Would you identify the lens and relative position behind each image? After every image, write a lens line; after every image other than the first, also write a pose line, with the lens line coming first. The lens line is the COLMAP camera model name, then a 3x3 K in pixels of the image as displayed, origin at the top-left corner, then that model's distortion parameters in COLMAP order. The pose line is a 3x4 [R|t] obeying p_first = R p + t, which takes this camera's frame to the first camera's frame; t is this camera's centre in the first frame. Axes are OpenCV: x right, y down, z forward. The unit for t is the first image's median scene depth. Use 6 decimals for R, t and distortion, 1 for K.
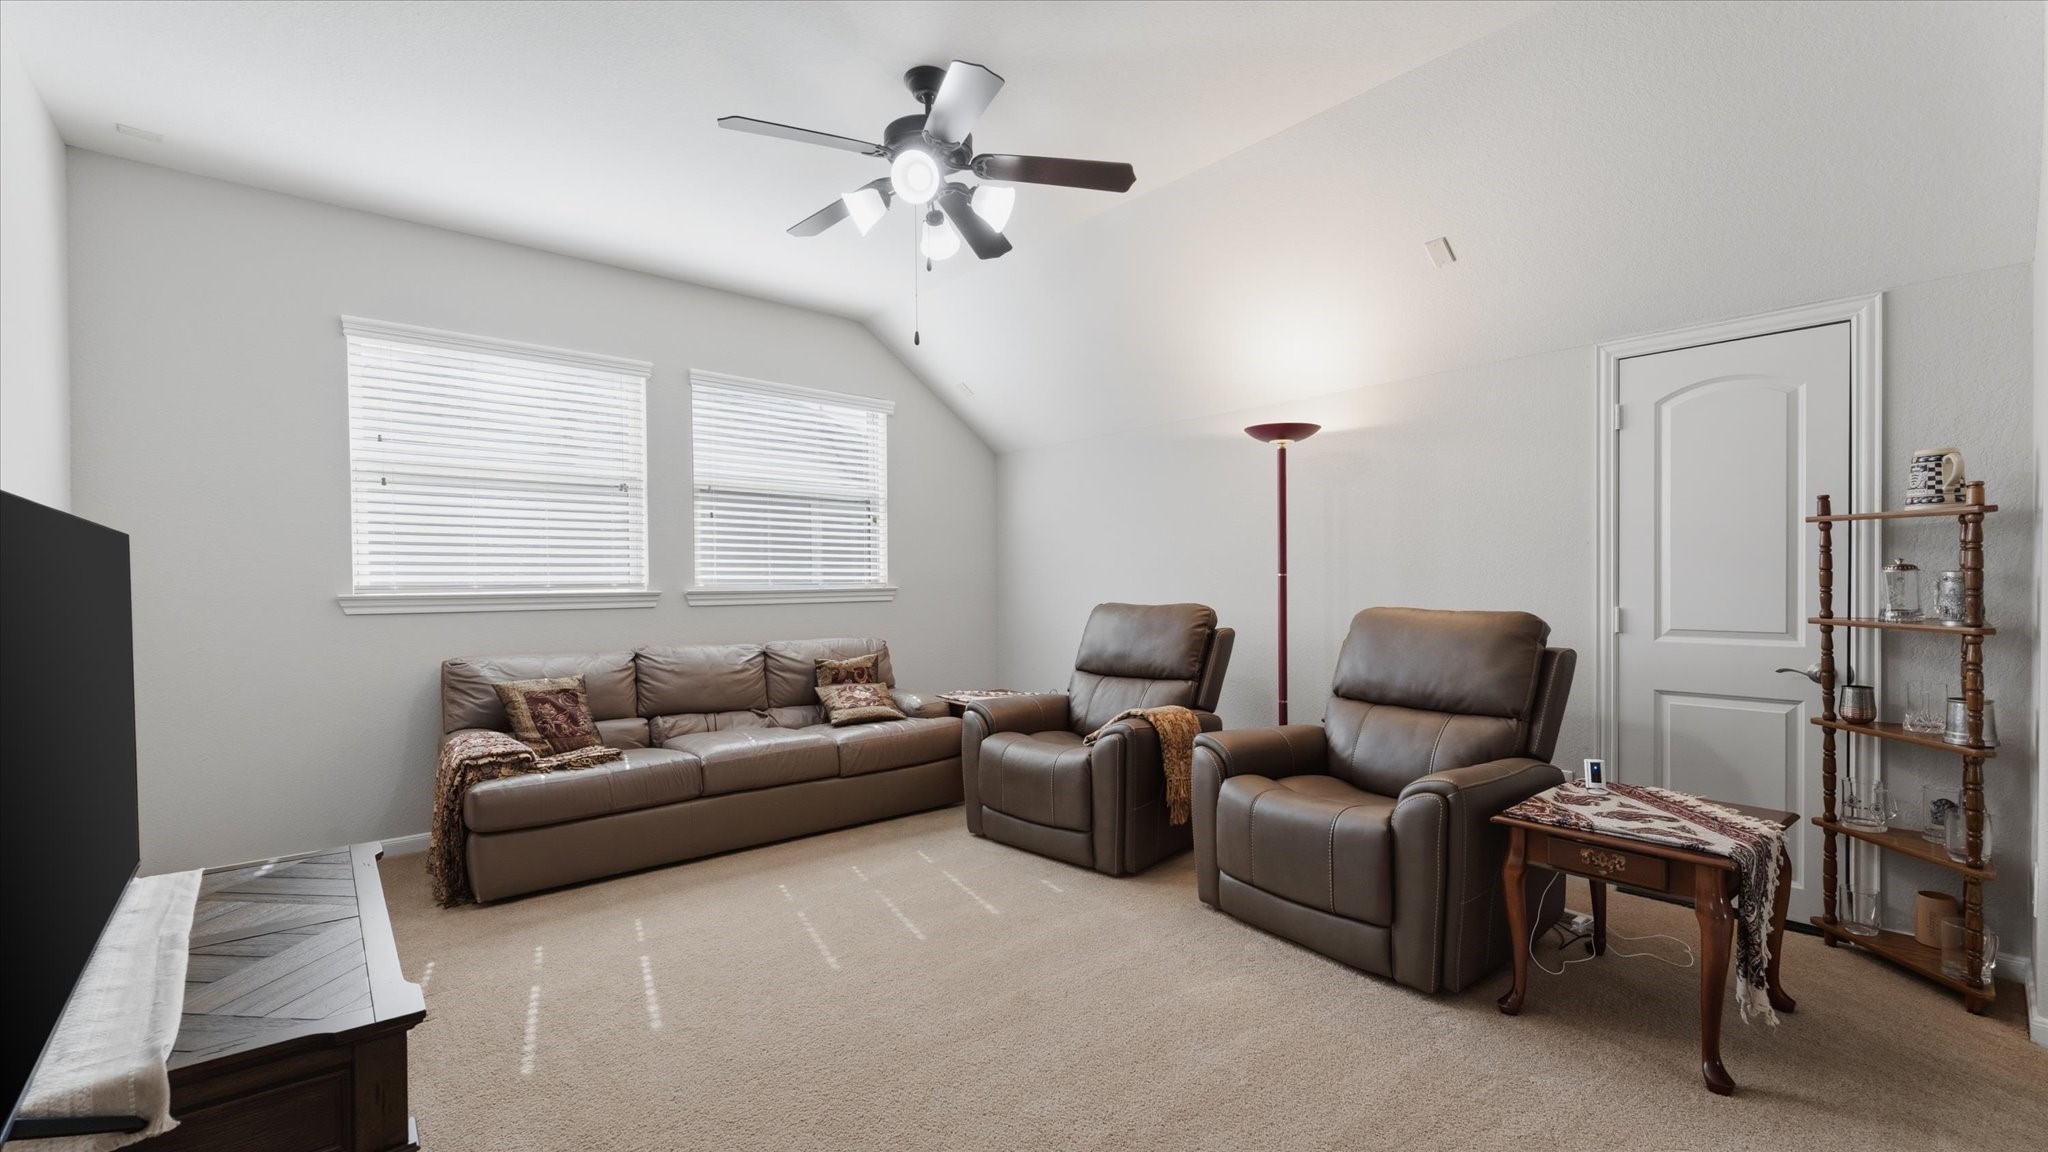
lens RADIAL K [[838.7, 0, 1024.0], [0, 838.7, 576.0], [0, 0, 1]] dist [-0.000166, -0.000323]
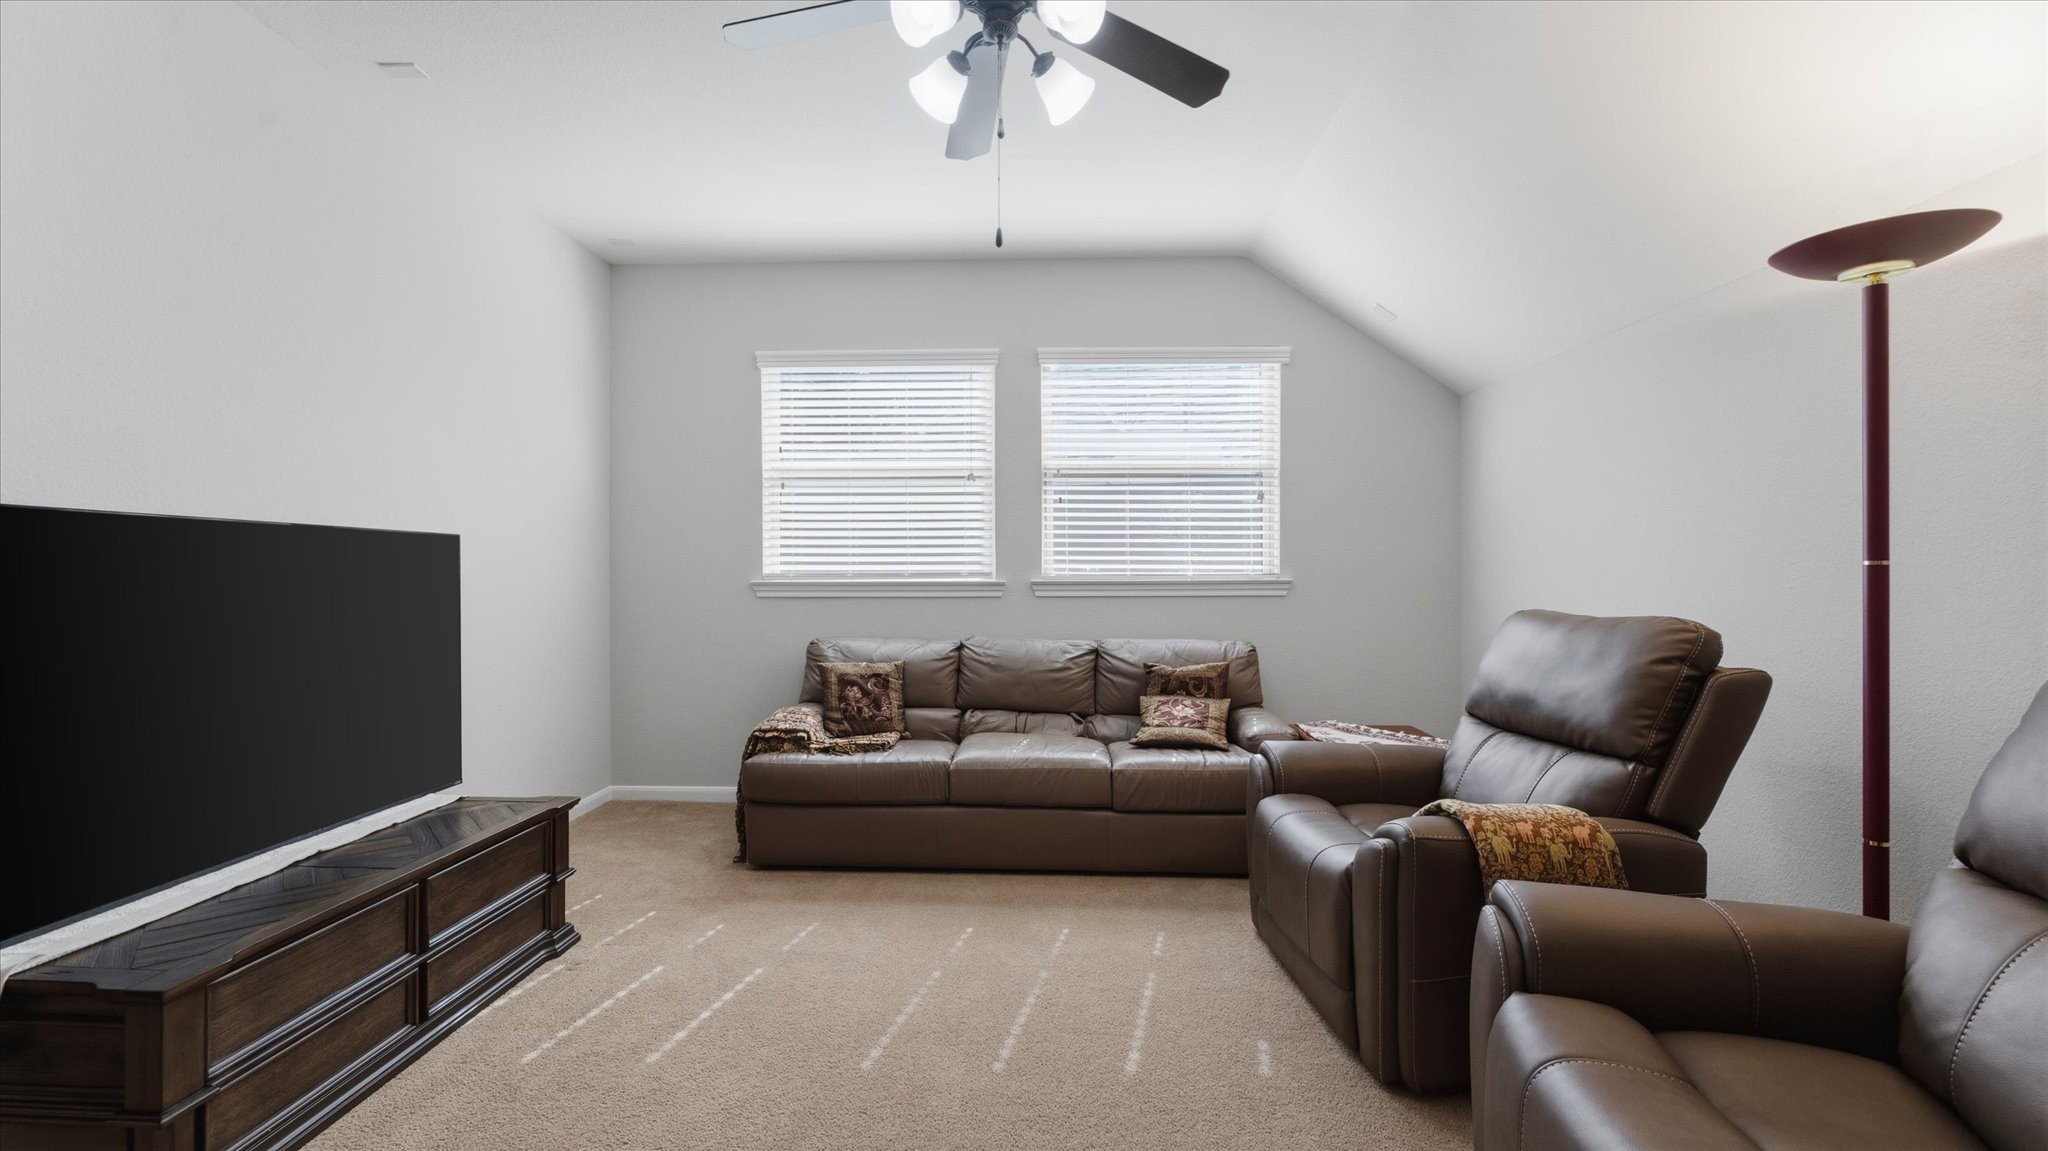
lens RADIAL K [[822.7, 0, 1027.1], [0, 822.7, 566.5], [0, 0, 1]] dist [-0.000353, -0.000158]
pose [[0.734722, 0.000771, -0.678368, 0.261346], [0.000681, 0.999998, 0.001874, -0.000434], [0.678368, -0.001839, 0.734720, 0.347010]]
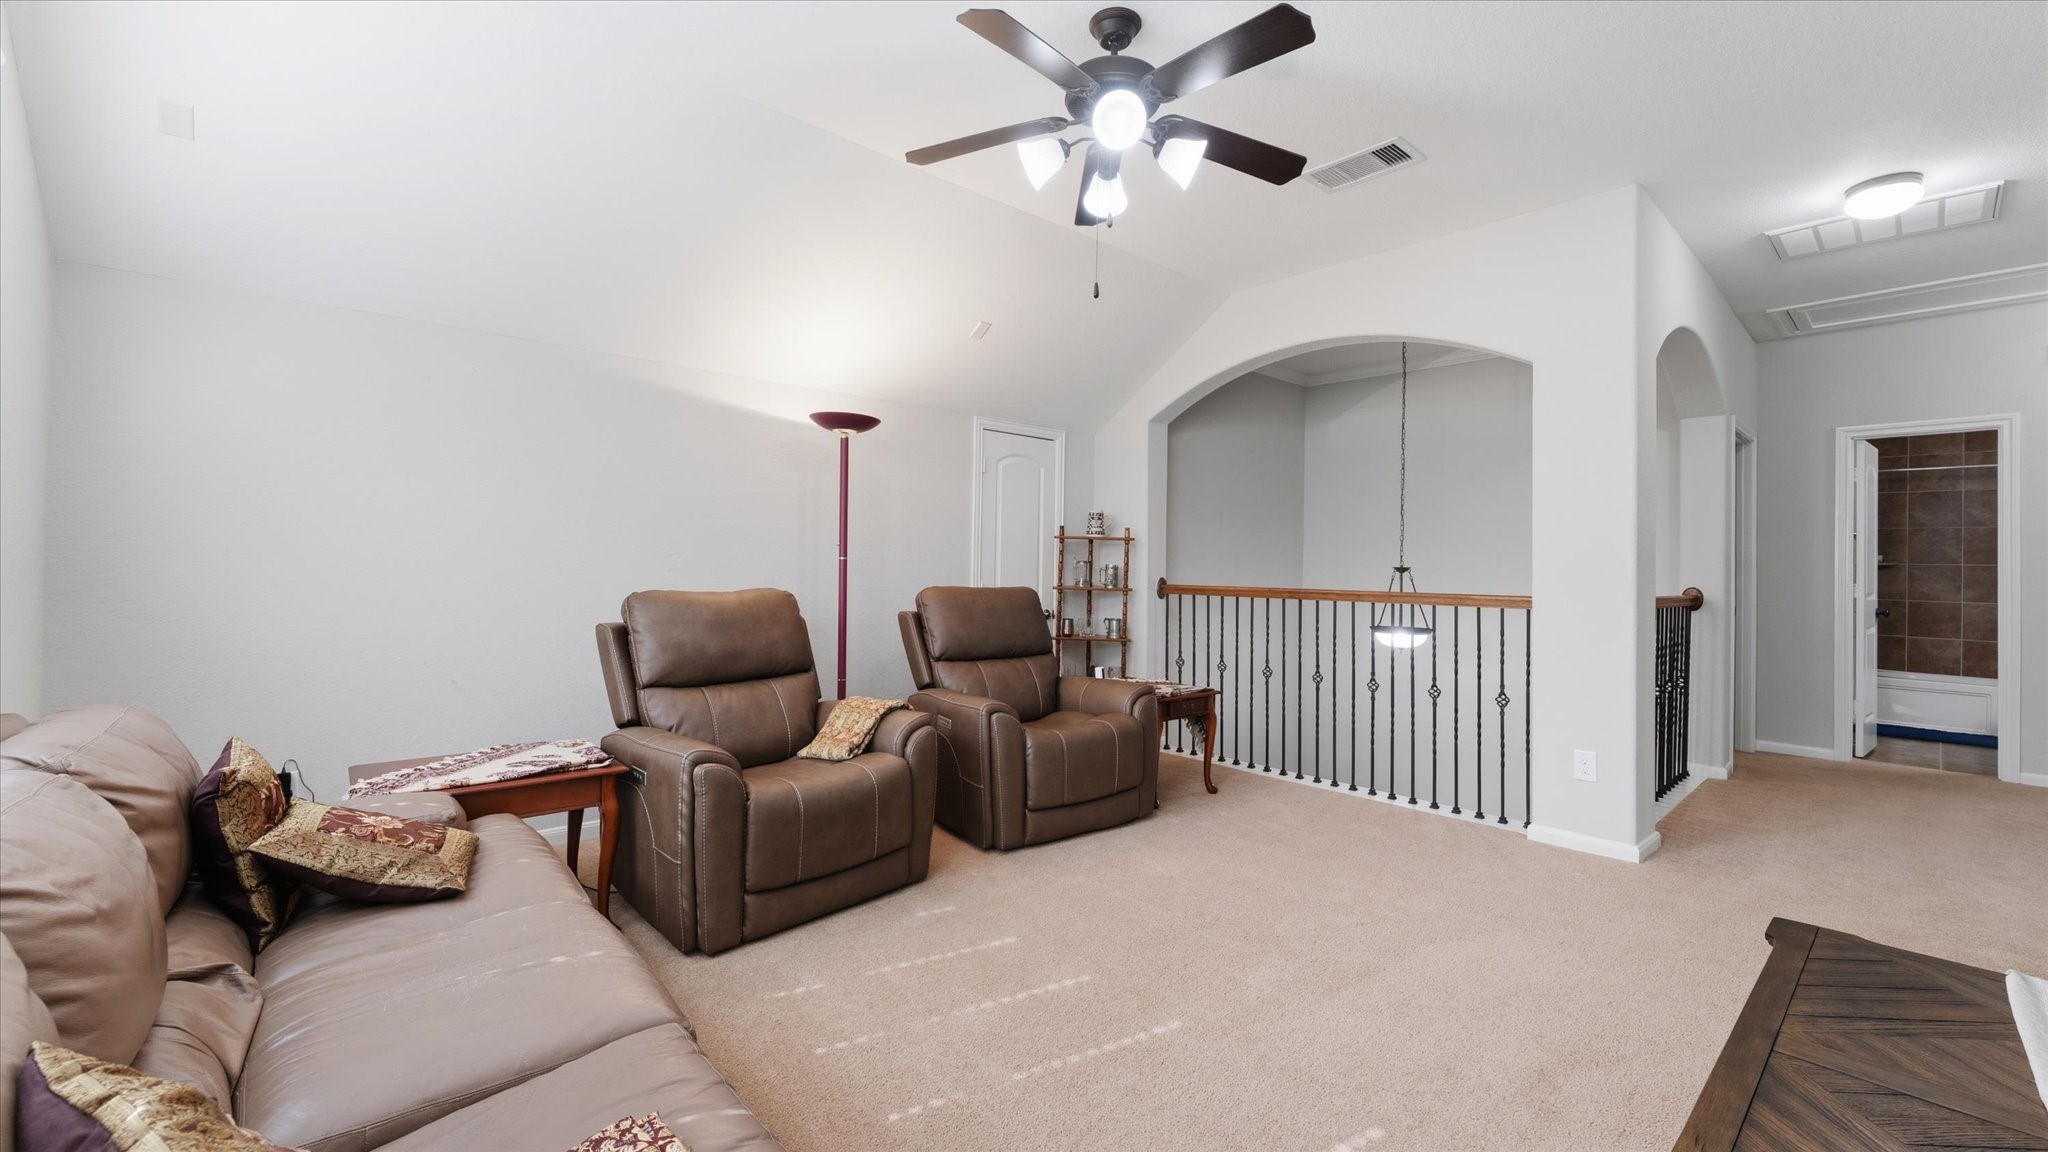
lens RADIAL K [[801.7, 0, 1019.7], [0, 801.7, 558.6], [0, 0, 1]] dist [-0.000390, -0.000002]
pose [[-0.012352, 0.016848, 0.999782, -0.661096], [-0.016819, 0.999713, -0.017055, 0.011783], [-0.999782, -0.017026, -0.012065, 0.757716]]
